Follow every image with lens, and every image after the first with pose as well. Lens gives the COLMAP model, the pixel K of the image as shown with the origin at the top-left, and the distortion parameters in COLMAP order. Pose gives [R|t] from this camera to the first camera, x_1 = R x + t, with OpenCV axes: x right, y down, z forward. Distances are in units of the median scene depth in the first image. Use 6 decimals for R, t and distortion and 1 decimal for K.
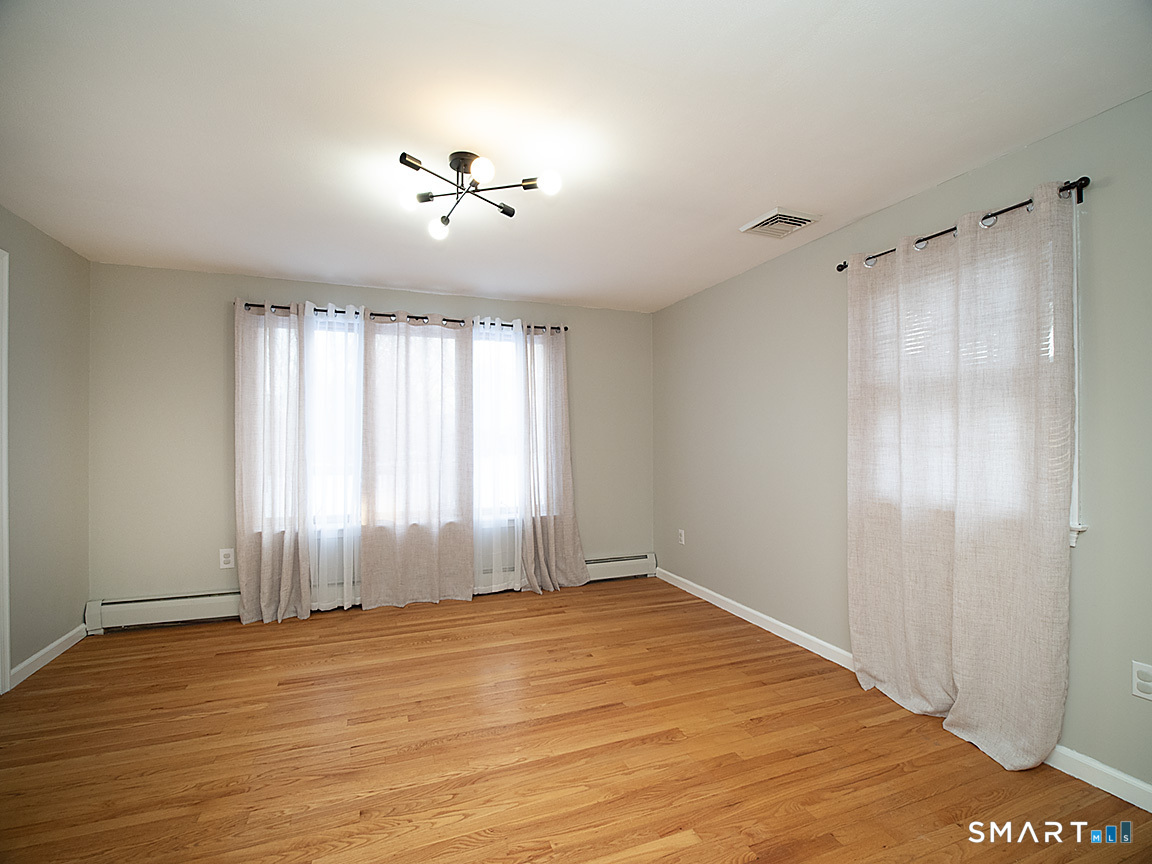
lens RADIAL K [[541.5, 0, 559.1], [0, 541.5, 434.6], [0, 0, 1]] dist [-0.012784, -0.002022]
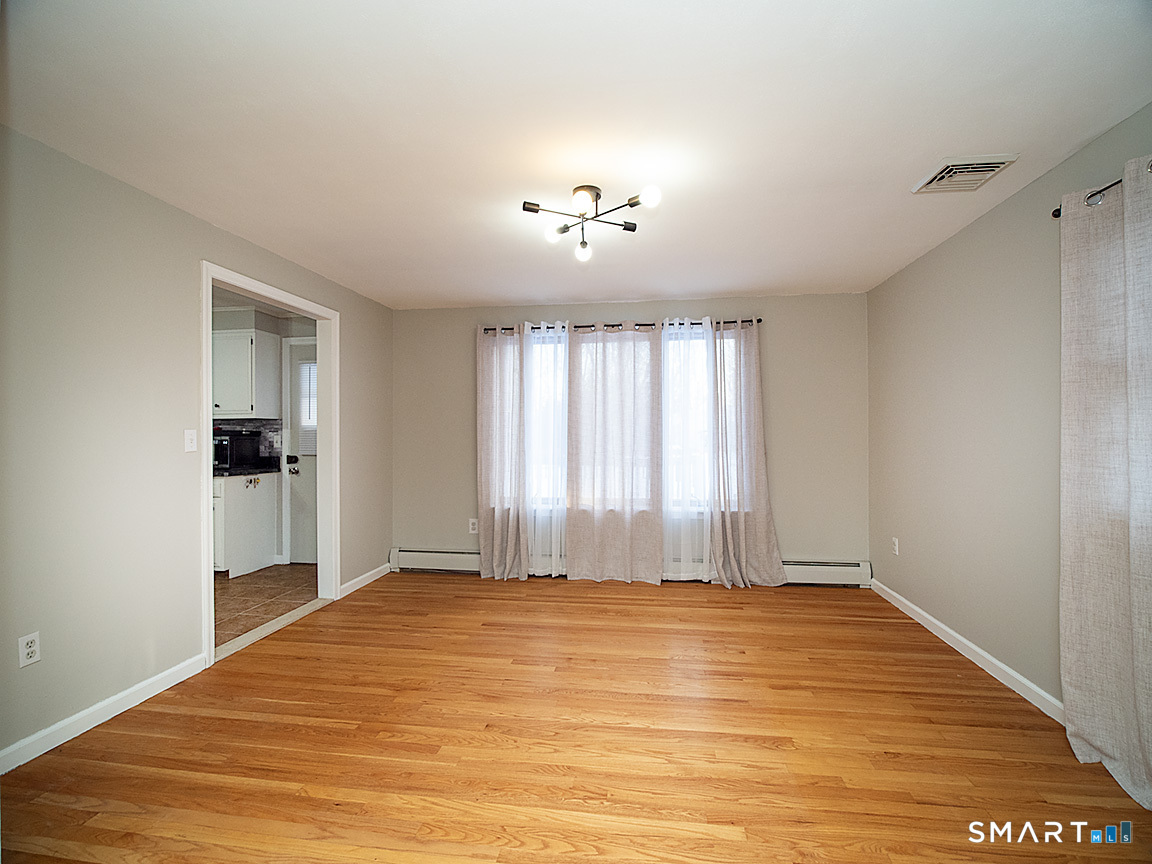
lens RADIAL K [[526.5, 0, 560.4], [0, 526.5, 430.5], [0, 0, 1]] dist [-0.014491, -0.000618]
pose [[0.869907, -0.004406, -0.493197, 0.250974], [0.005505, 0.999985, 0.000777, -0.001165], [0.493186, -0.003392, 0.869917, -0.001617]]
